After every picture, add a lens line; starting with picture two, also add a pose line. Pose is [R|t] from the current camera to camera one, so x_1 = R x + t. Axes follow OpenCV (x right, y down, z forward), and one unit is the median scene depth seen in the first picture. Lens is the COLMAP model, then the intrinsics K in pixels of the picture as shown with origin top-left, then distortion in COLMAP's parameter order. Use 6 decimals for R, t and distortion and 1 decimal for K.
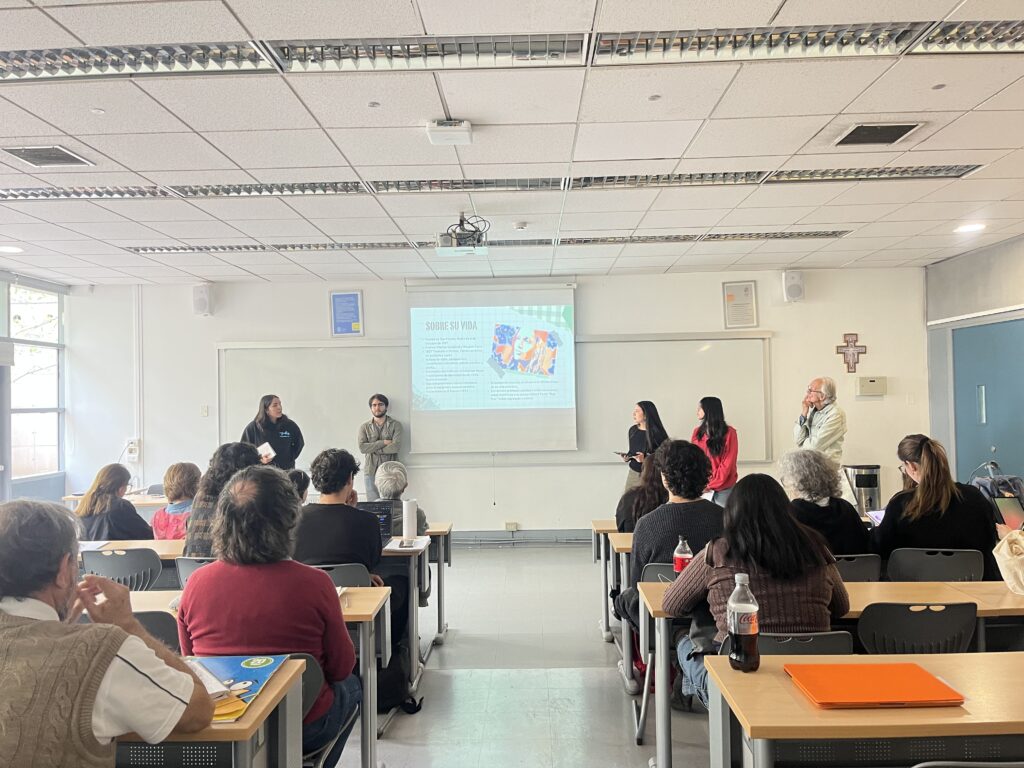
lens RADIAL K [[765.2, 0, 514.6], [0, 765.2, 394.3], [0, 0, 1]] dist [0.066387, -0.075977]
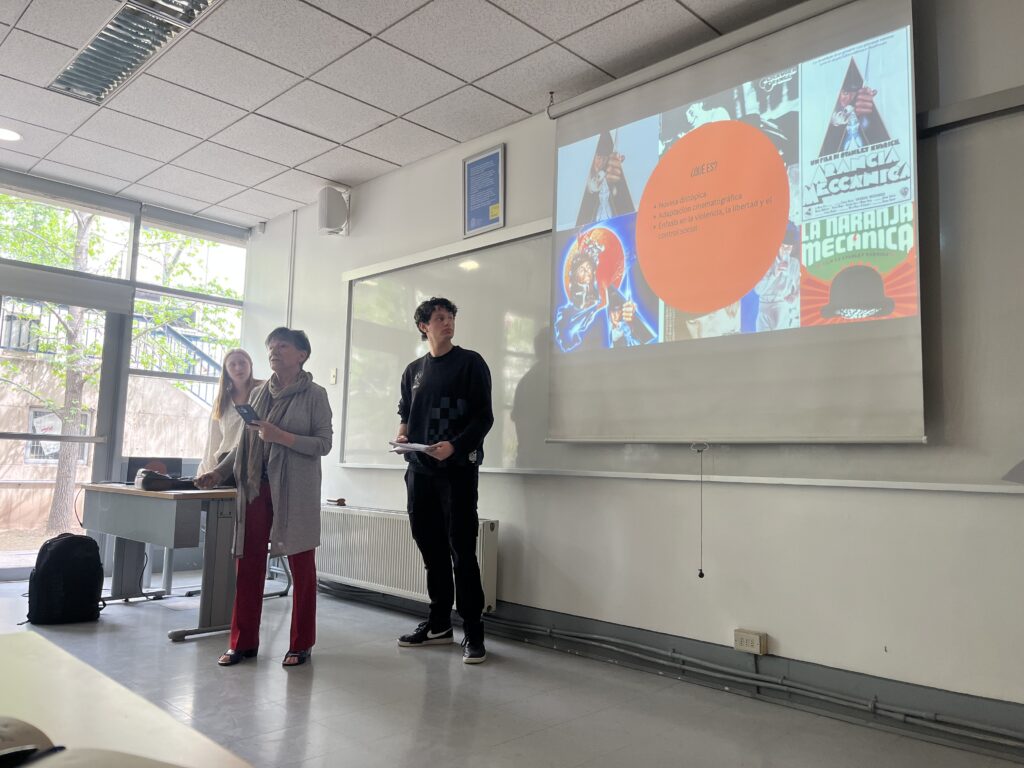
lens RADIAL K [[782.4, 0, 508.1], [0, 782.4, 381.1], [0, 0, 1]] dist [0.065245, -0.090192]
pose [[0.721582, -0.034057, -0.691491, 0.186584], [-0.032596, 0.996011, -0.083069, 0.080106], [0.691561, 0.082481, 0.717593, 0.623840]]
